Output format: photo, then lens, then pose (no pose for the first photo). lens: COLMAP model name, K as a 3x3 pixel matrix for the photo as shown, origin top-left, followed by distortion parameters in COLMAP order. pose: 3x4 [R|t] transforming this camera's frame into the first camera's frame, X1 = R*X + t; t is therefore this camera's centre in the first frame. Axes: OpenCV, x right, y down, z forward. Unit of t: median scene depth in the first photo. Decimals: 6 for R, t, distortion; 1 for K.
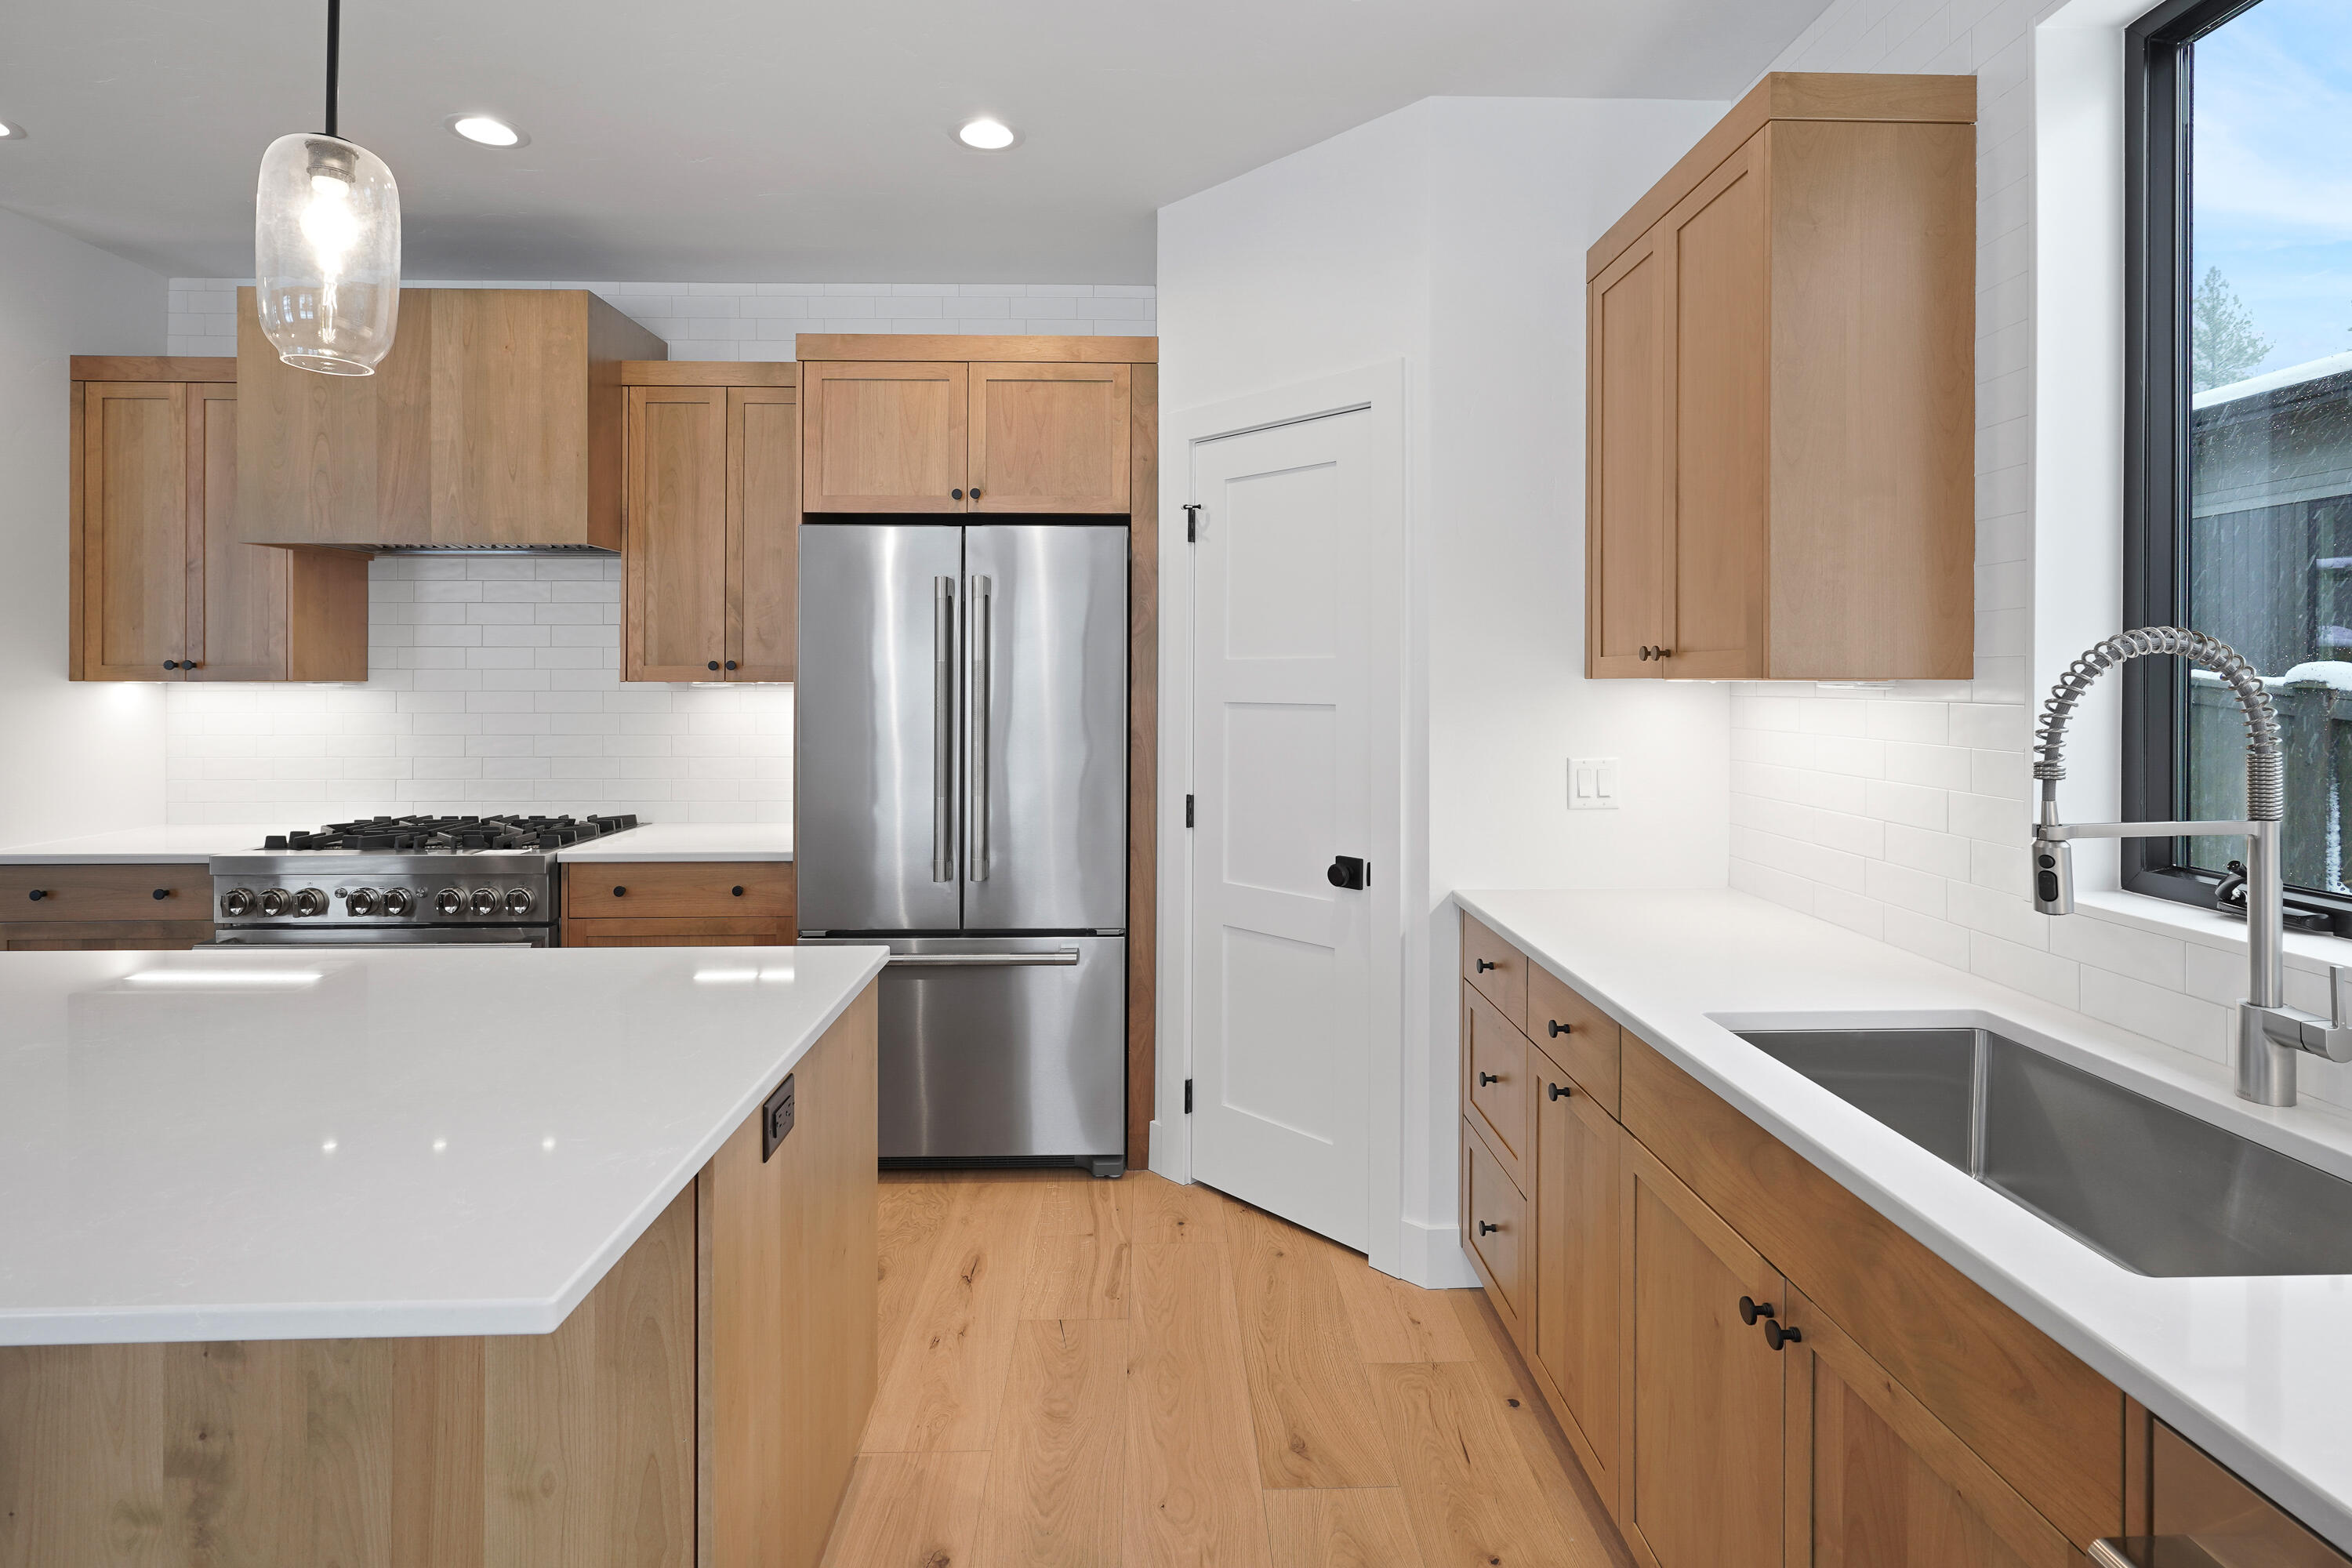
lens RADIAL K [[1153.2, 0, 1204.7], [0, 1153.2, 687.8], [0, 0, 1]] dist [-0.009451, 0.004804]
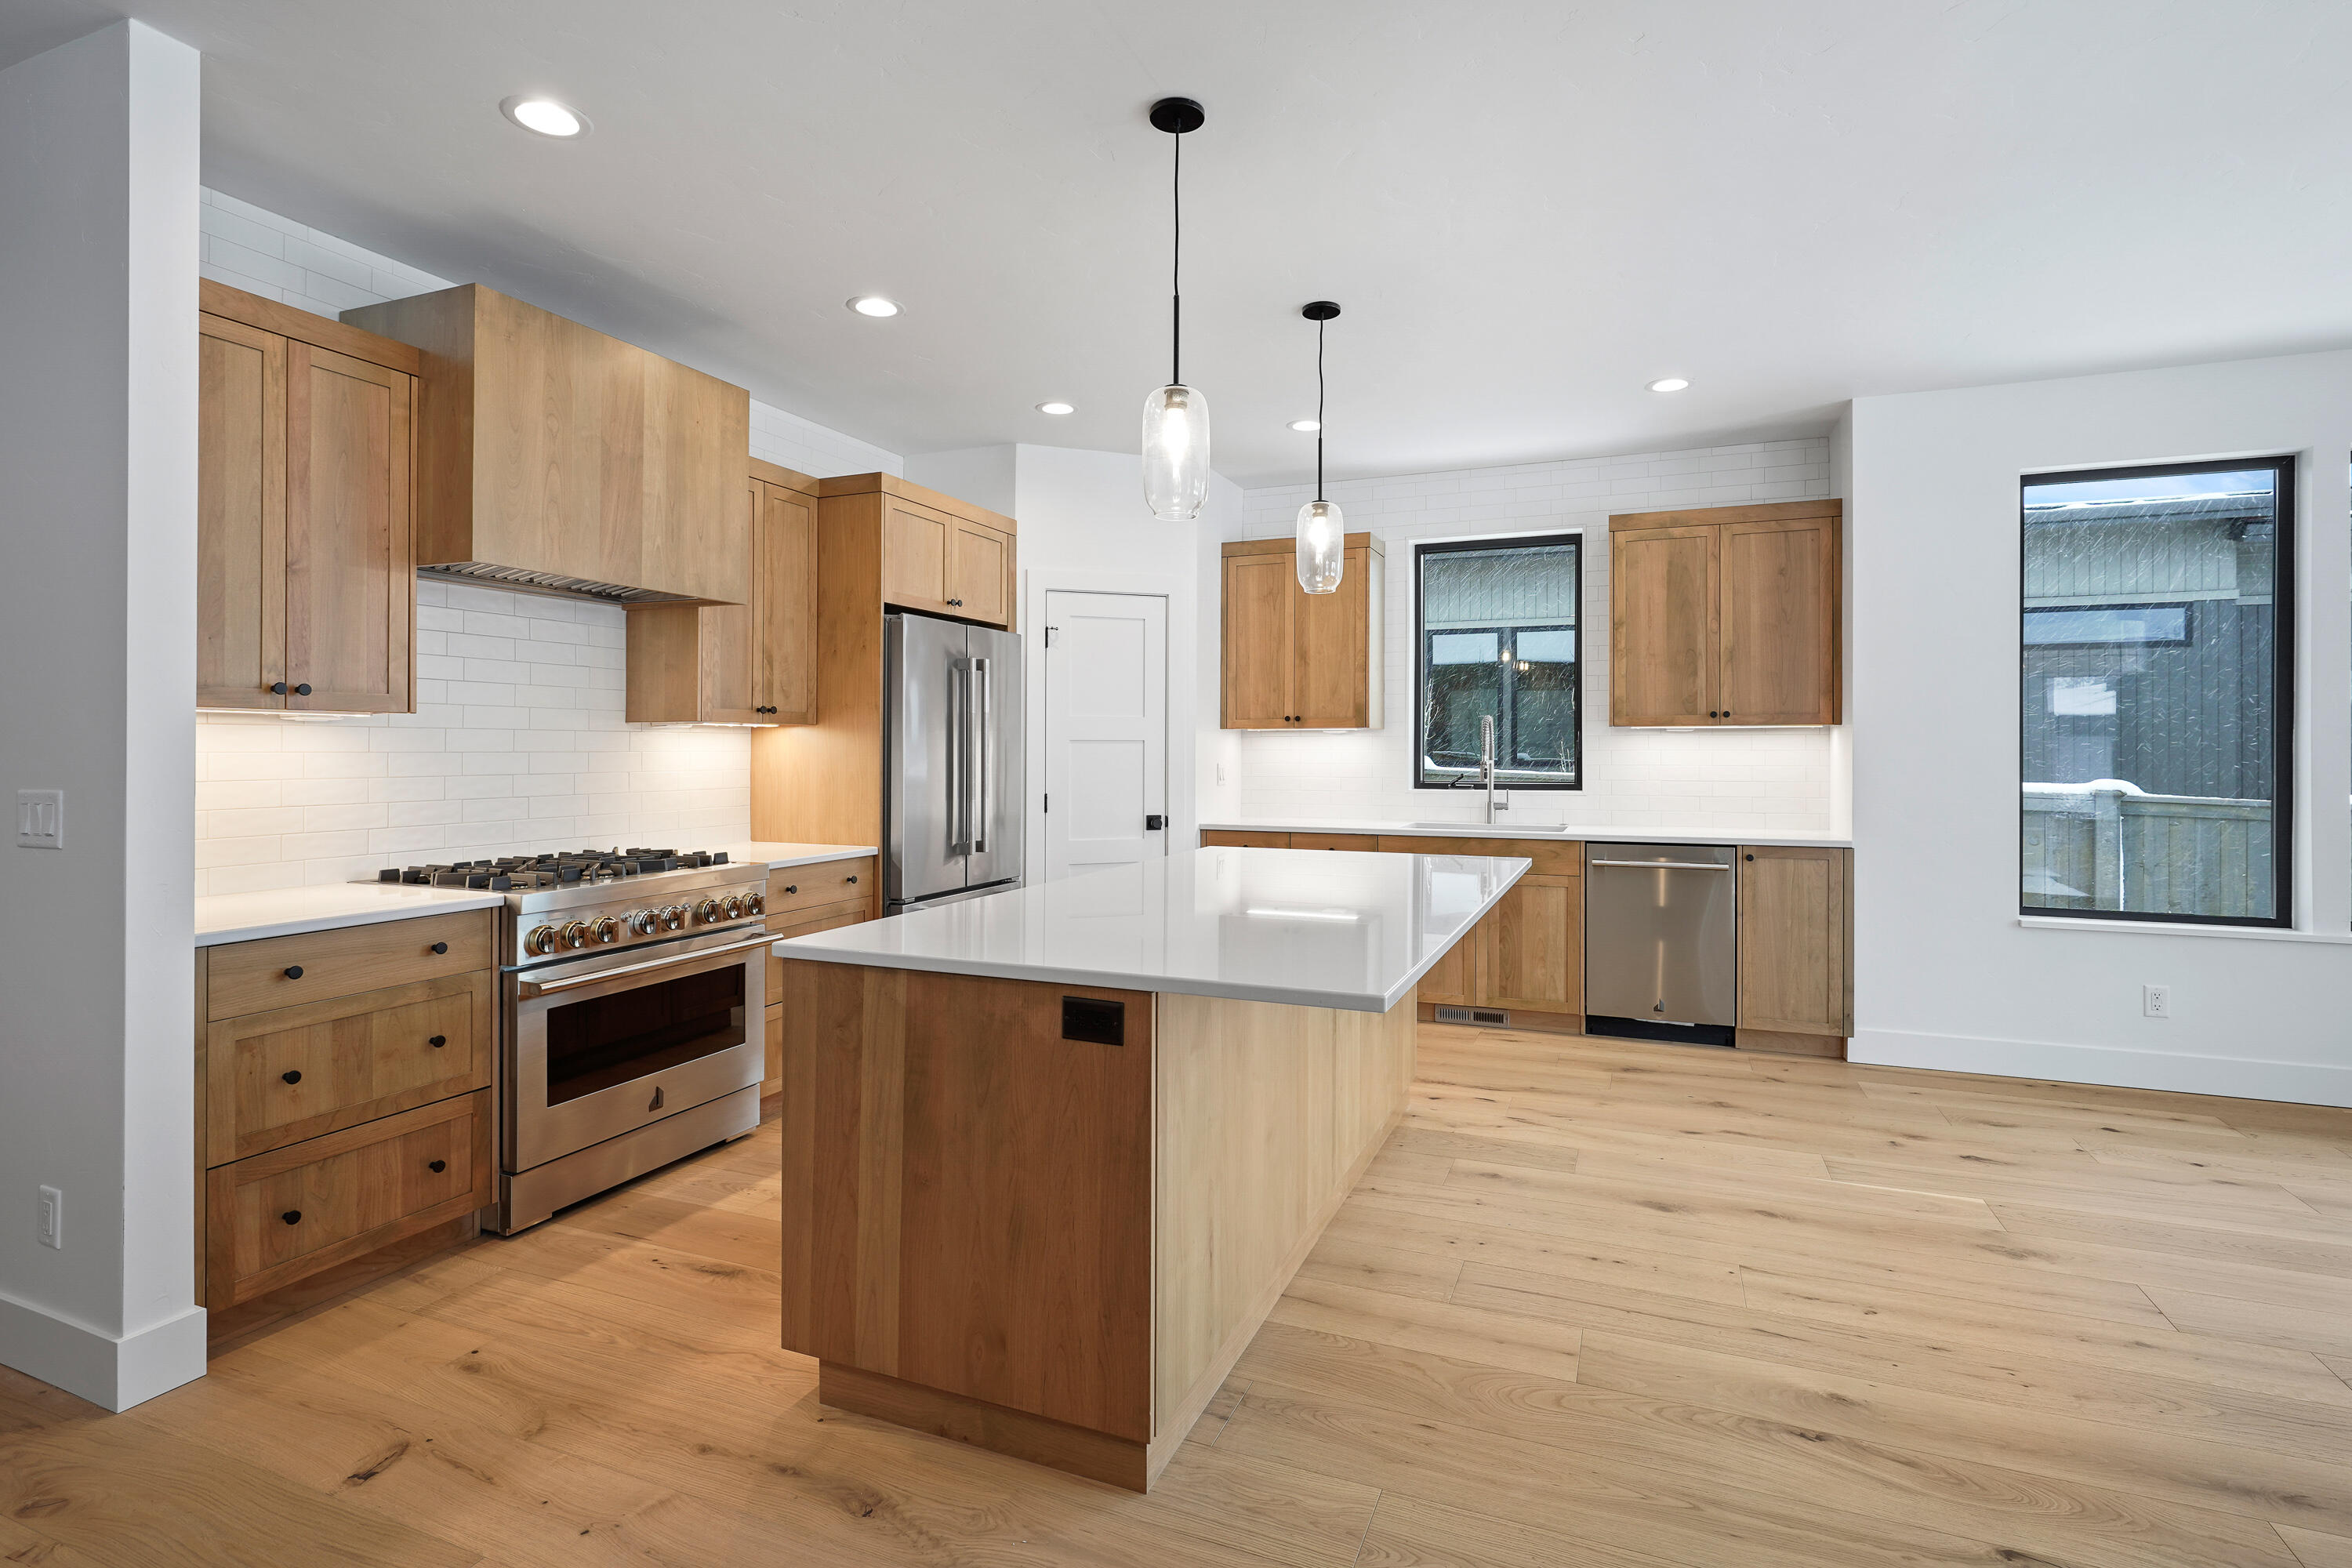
lens RADIAL K [[1153.2, 0, 1187.9], [0, 1153.2, 739.1], [0, 0, 1]] dist [-0.009451, 0.004804]
pose [[0.400586, 0.007279, 0.916230, -1.565587], [0.008521, 0.999896, -0.011669, 0.033654], [-0.916220, 0.012482, 0.400482, 0.121011]]
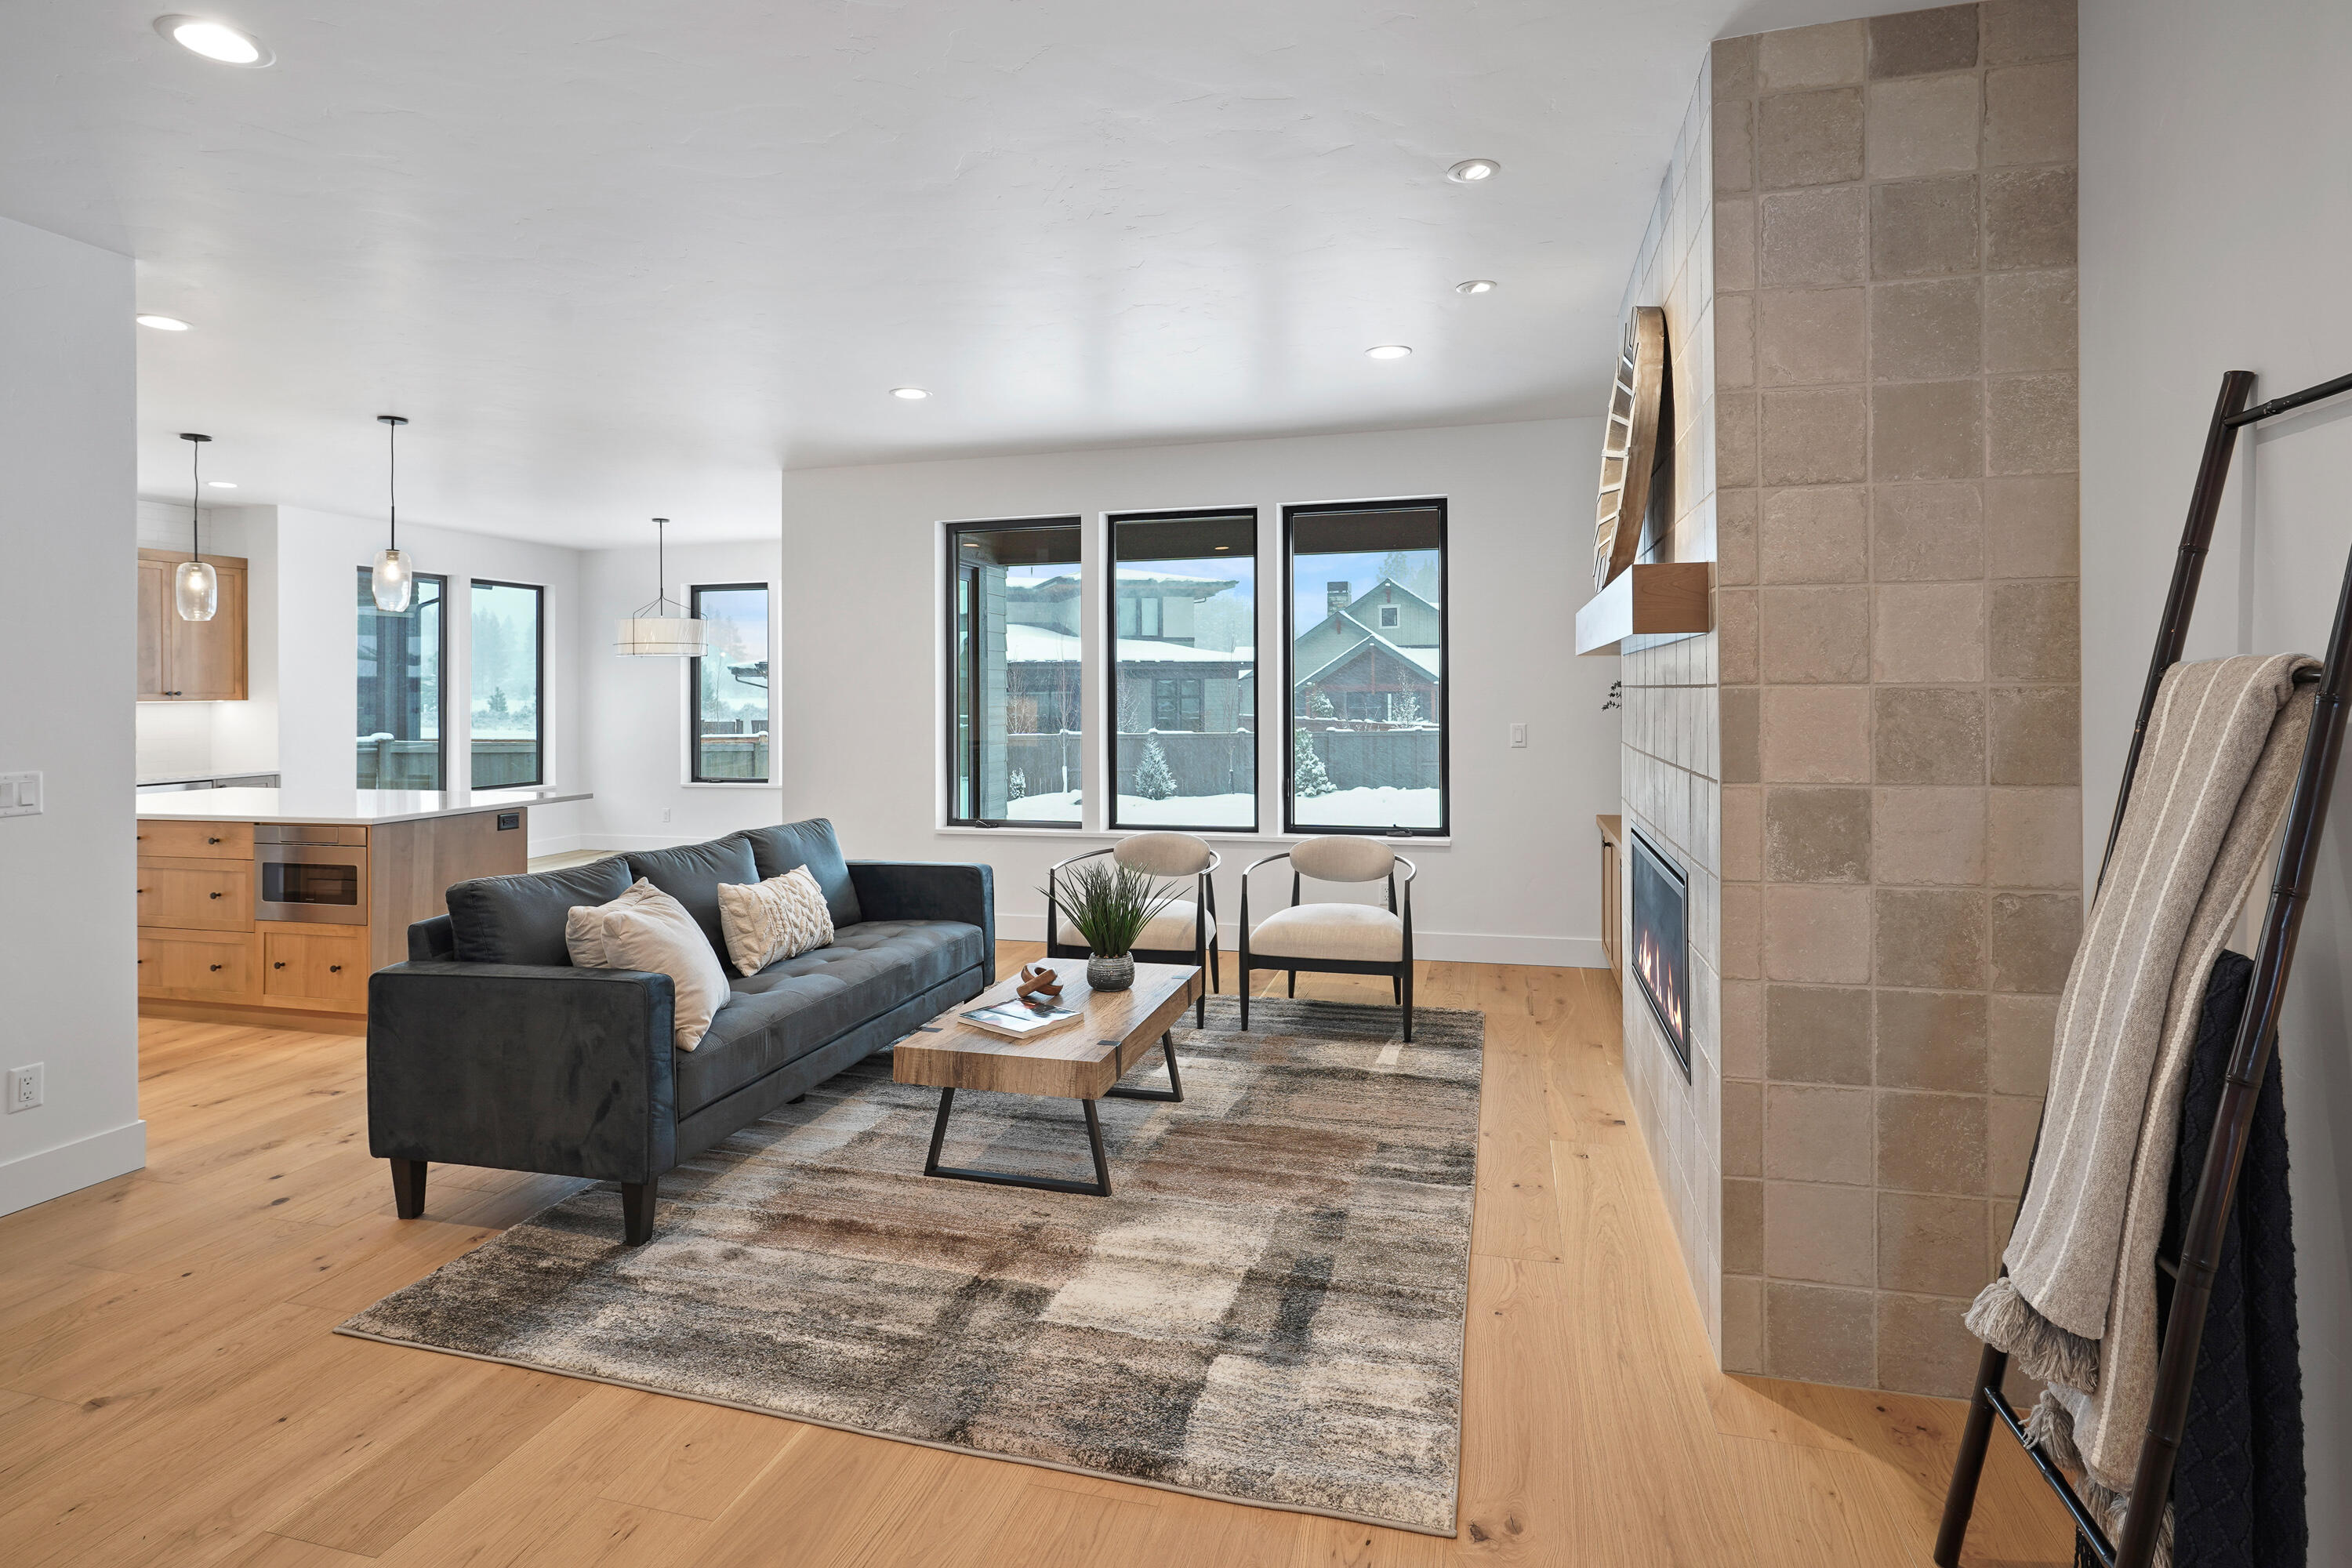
lens RADIAL K [[1153.2, 0, 1216.2], [0, 1153.2, 715.2], [0, 0, 1]] dist [-0.009451, 0.004804]
pose [[-0.965508, 0.002602, 0.260361, -2.476505], [0.011000, 0.999465, 0.030804, -0.019290], [-0.260142, 0.032606, -0.965020, 1.826872]]
